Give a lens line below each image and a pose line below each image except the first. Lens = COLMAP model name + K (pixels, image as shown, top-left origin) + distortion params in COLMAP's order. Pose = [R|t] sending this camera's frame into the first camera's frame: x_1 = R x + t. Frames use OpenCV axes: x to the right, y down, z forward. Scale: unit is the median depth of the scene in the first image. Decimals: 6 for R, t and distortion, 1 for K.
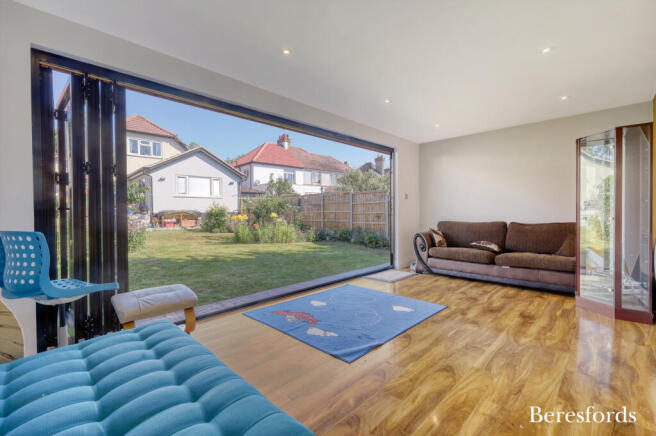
lens RADIAL K [[284.4, 0, 329.0], [0, 284.4, 217.2], [0, 0, 1]] dist [0.002826, 0.000636]
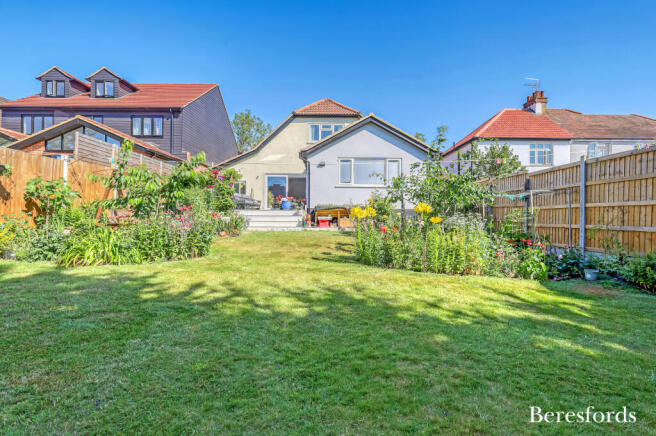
lens RADIAL K [[319.0, 0, 328.6], [0, 319.0, 219.5], [0, 0, 1]] dist [-0.000557, -0.000081]
pose [[0.718591, 0.026855, -0.694915, 0.032306], [-0.029396, 0.999534, 0.008230, 0.007691], [0.694812, 0.014514, 0.719045, 0.401514]]
